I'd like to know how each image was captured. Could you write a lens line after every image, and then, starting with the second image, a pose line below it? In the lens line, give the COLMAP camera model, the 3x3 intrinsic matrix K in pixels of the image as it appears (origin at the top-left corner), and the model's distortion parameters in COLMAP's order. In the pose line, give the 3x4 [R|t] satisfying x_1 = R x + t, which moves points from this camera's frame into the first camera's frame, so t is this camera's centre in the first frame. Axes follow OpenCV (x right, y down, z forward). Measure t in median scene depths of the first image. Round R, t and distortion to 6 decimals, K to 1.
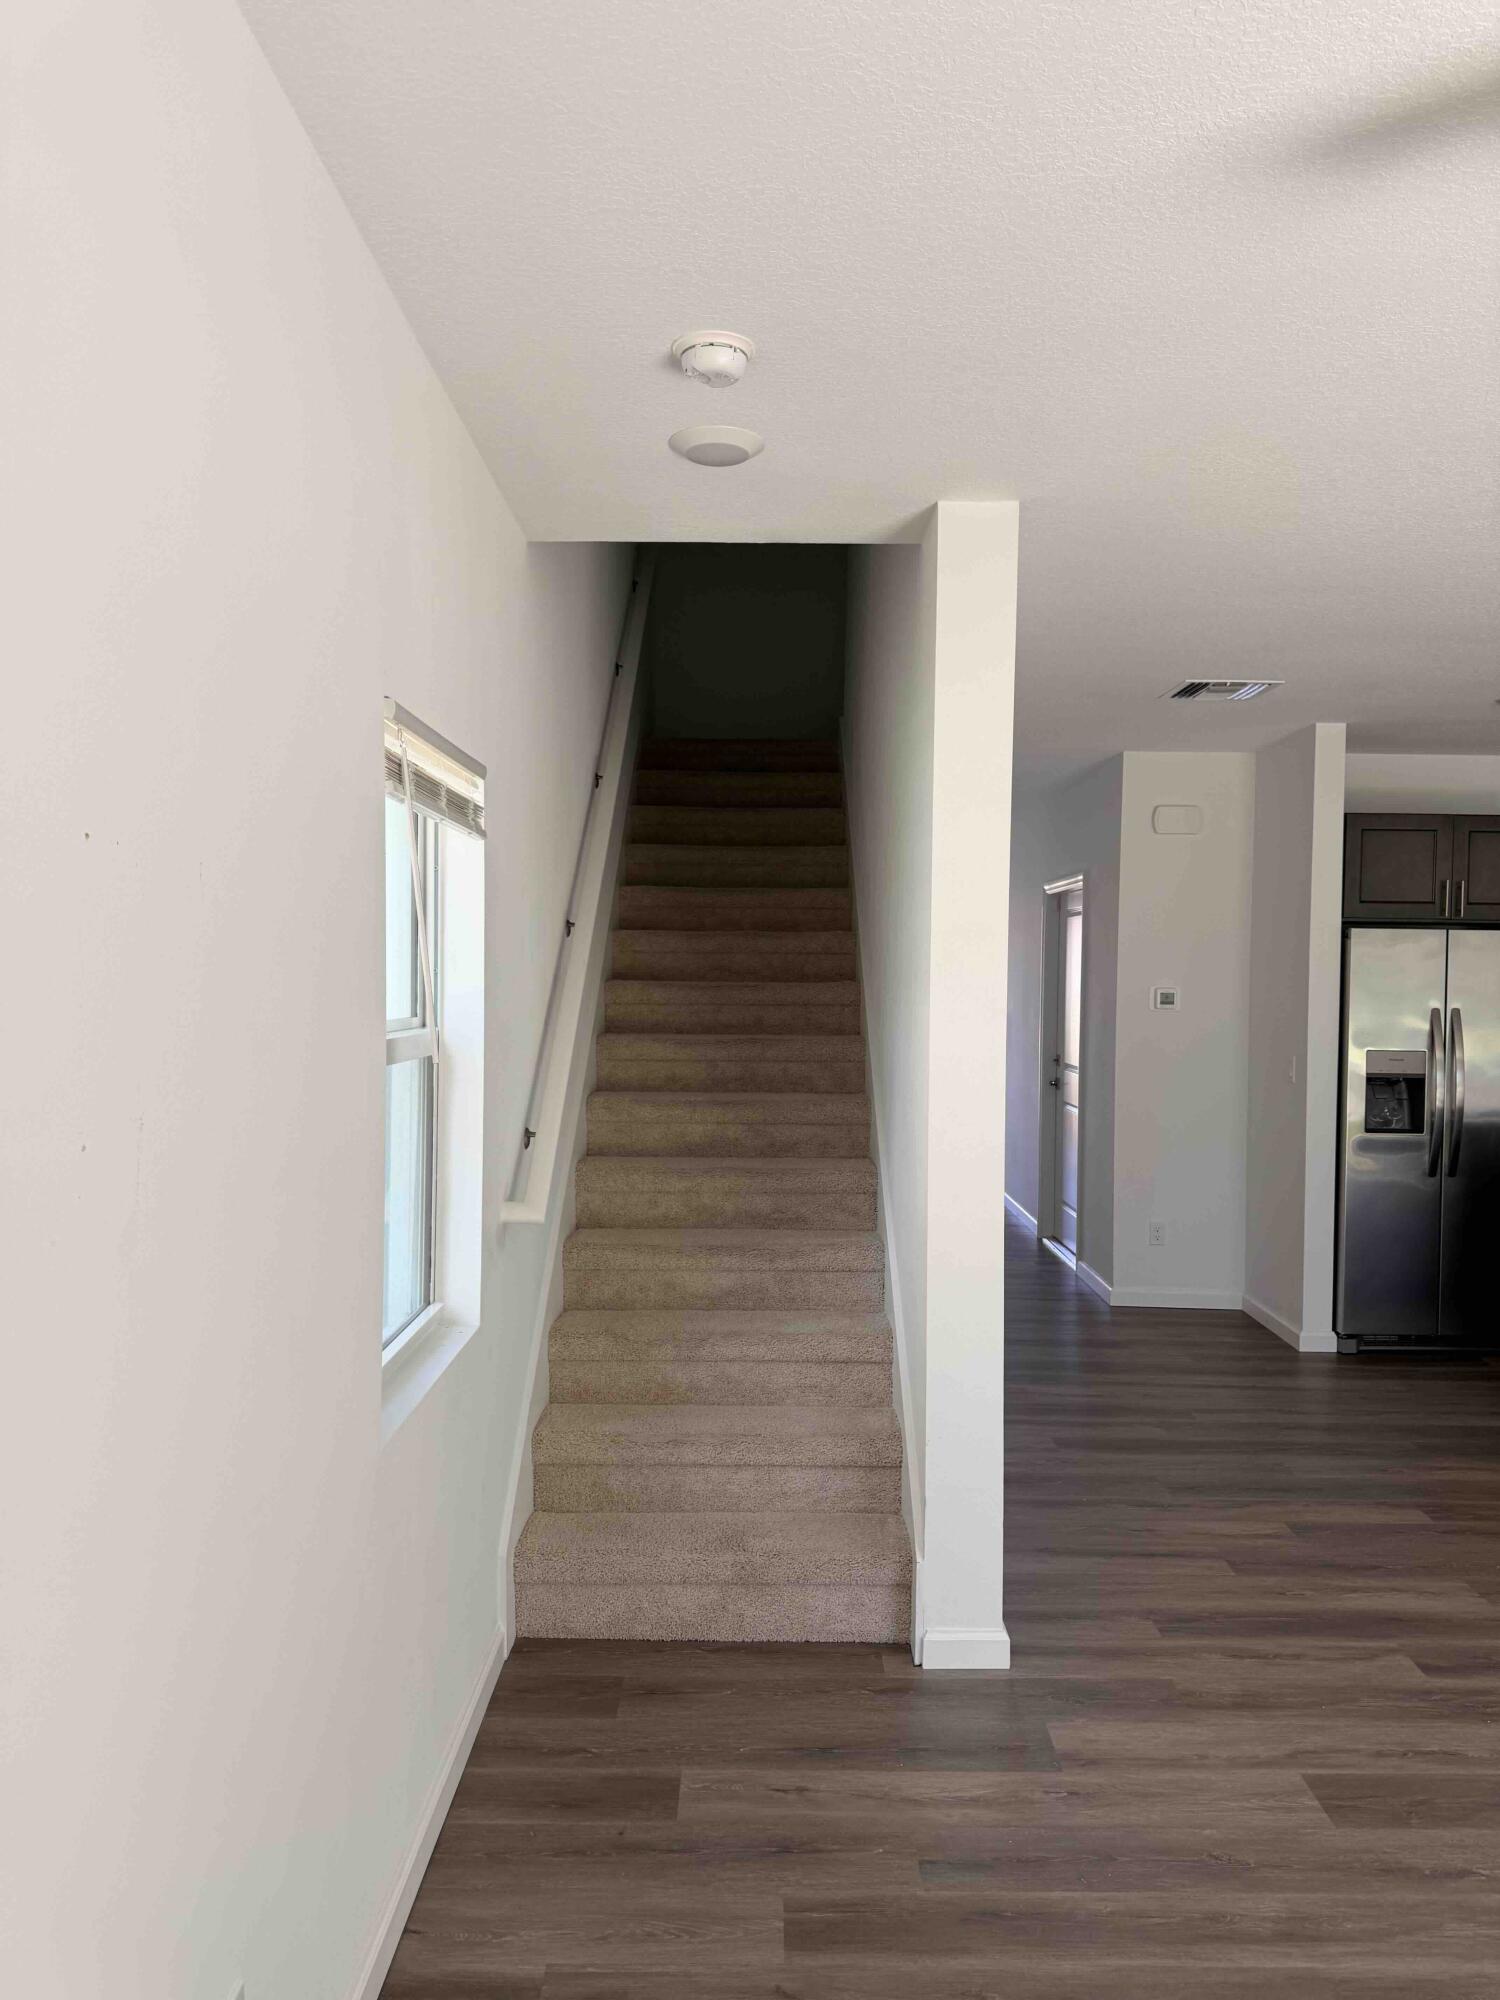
lens RADIAL K [[1411.1, 0, 749.2], [0, 1411.1, 1008.7], [0, 0, 1]] dist [-0.001874, -0.002527]
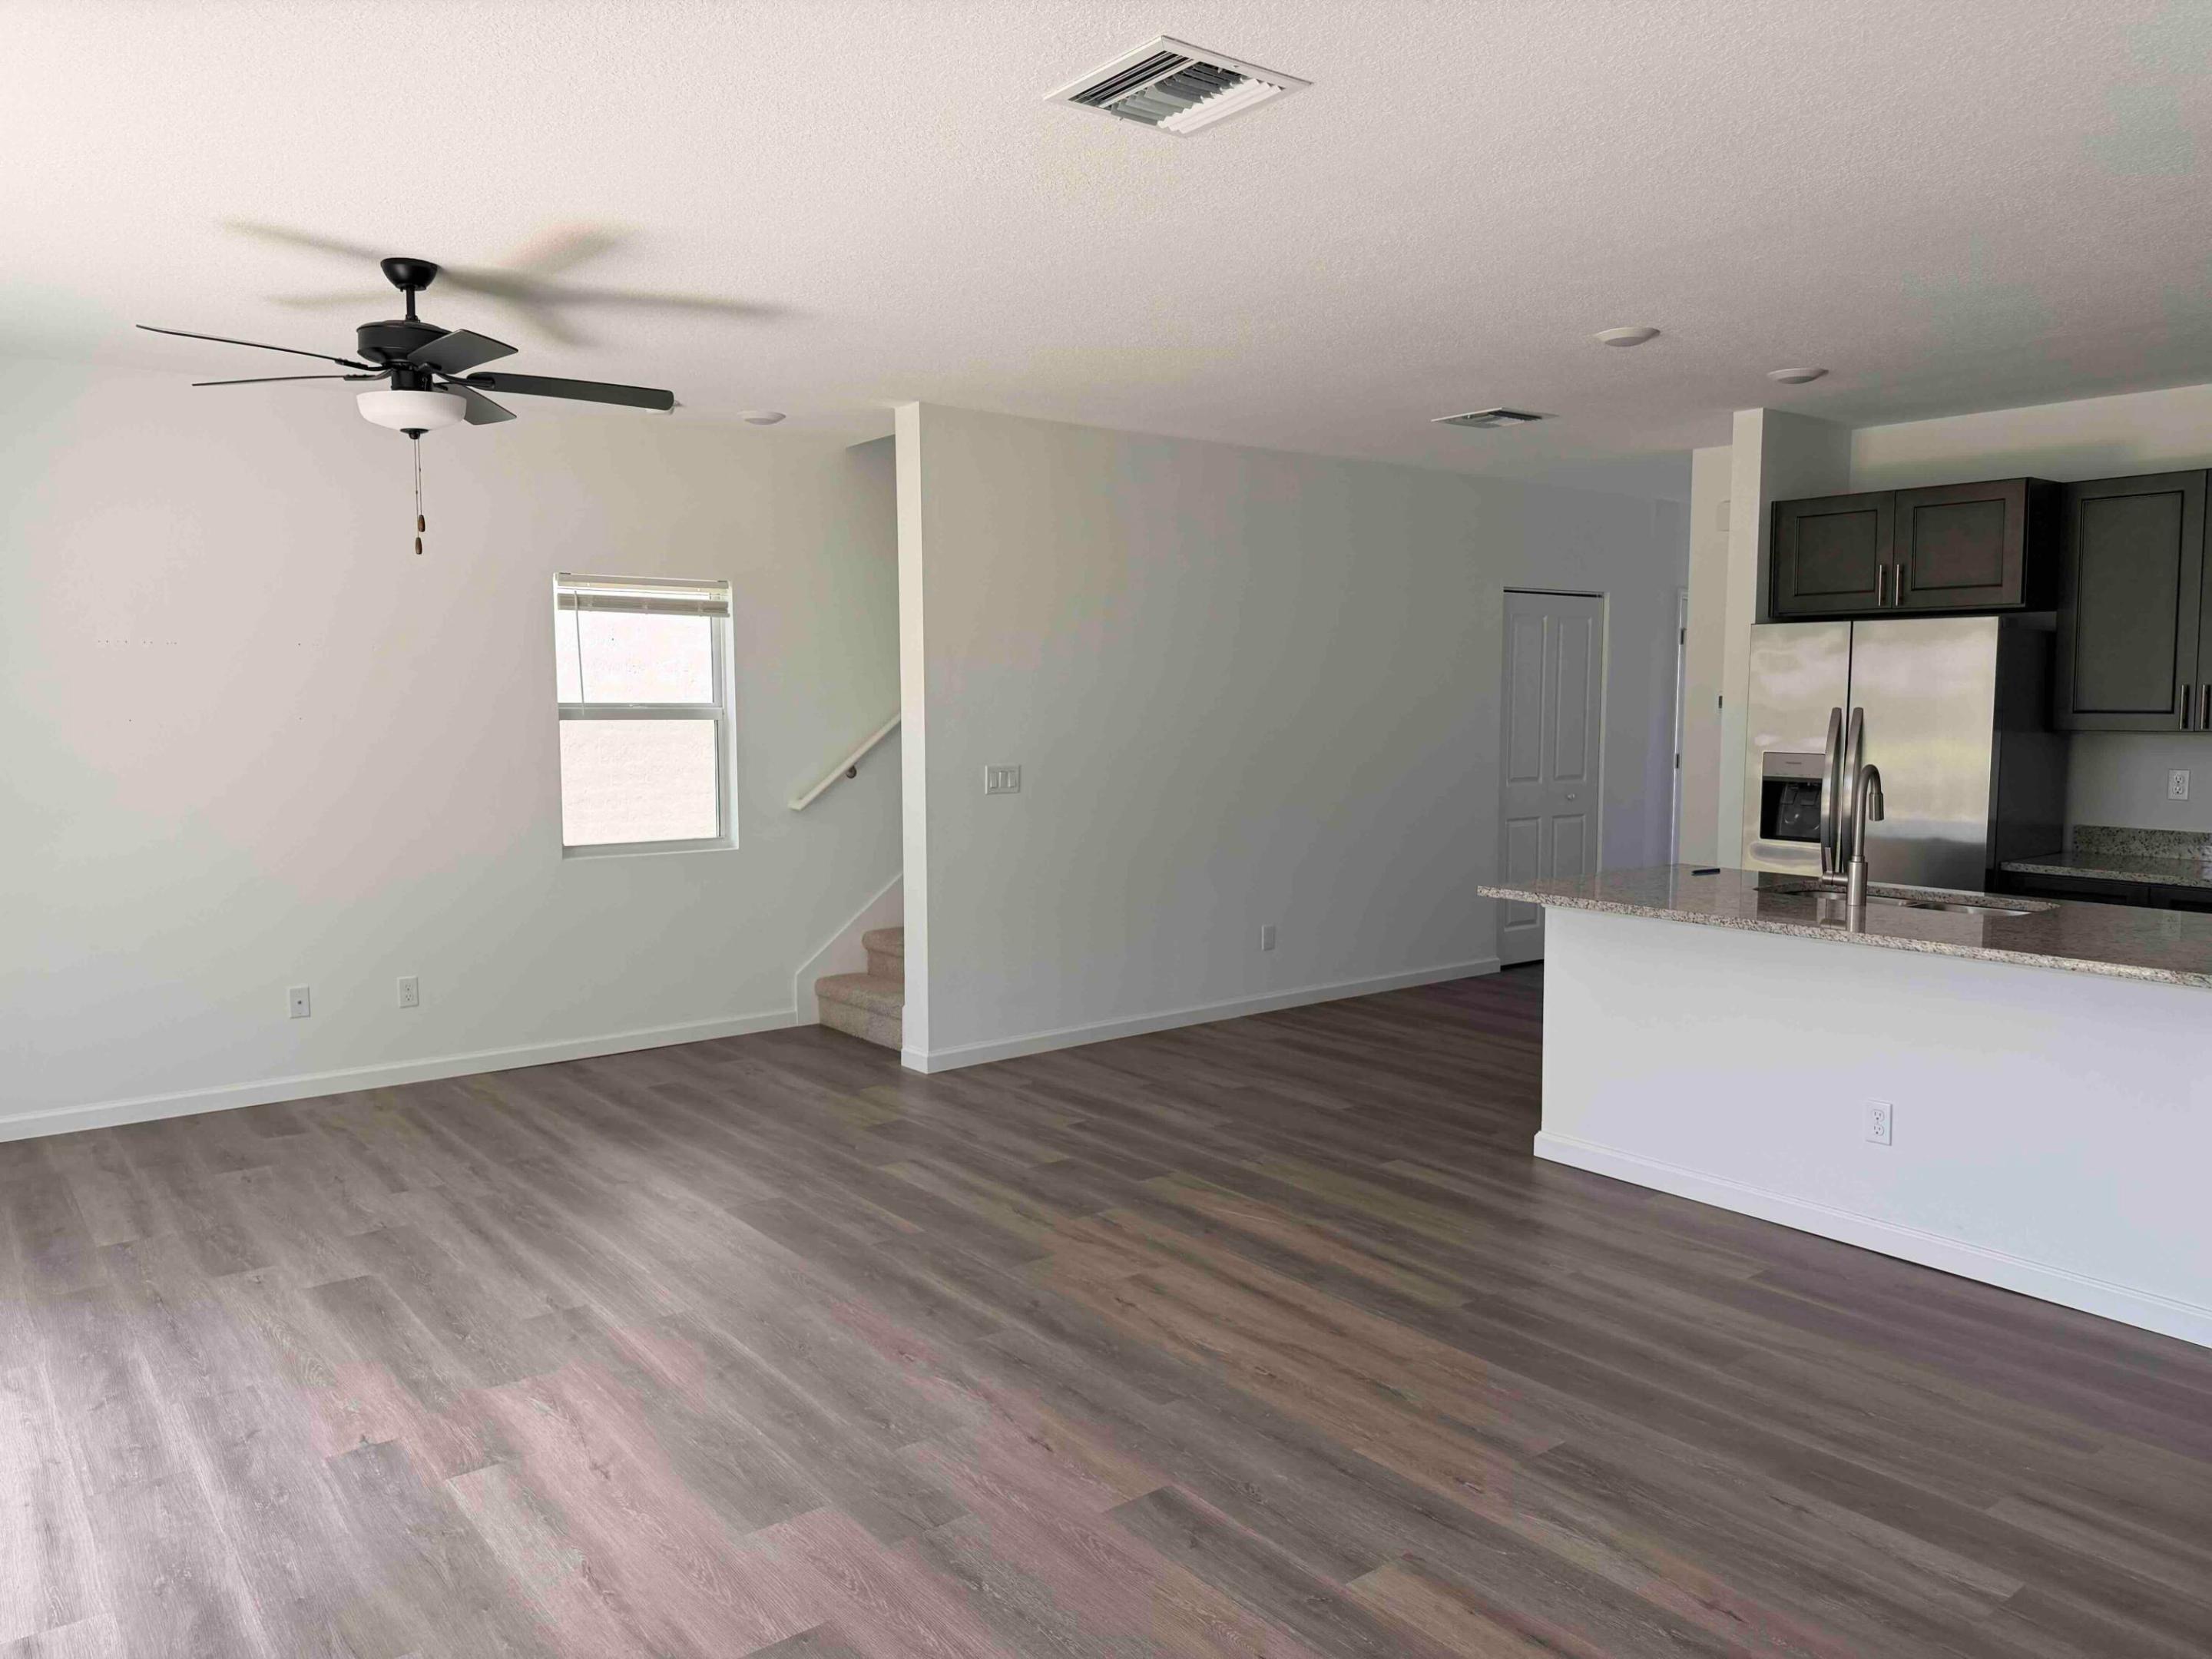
lens RADIAL K [[1560.7, 0, 1102.9], [0, 1560.7, 825.3], [0, 0, 1]] dist [-0.001874, -0.002527]
pose [[0.631028, 0.059574, -0.773469, 1.387974], [-0.024715, 0.998085, 0.056711, 0.043094], [0.775366, -0.016670, 0.631292, -0.017850]]
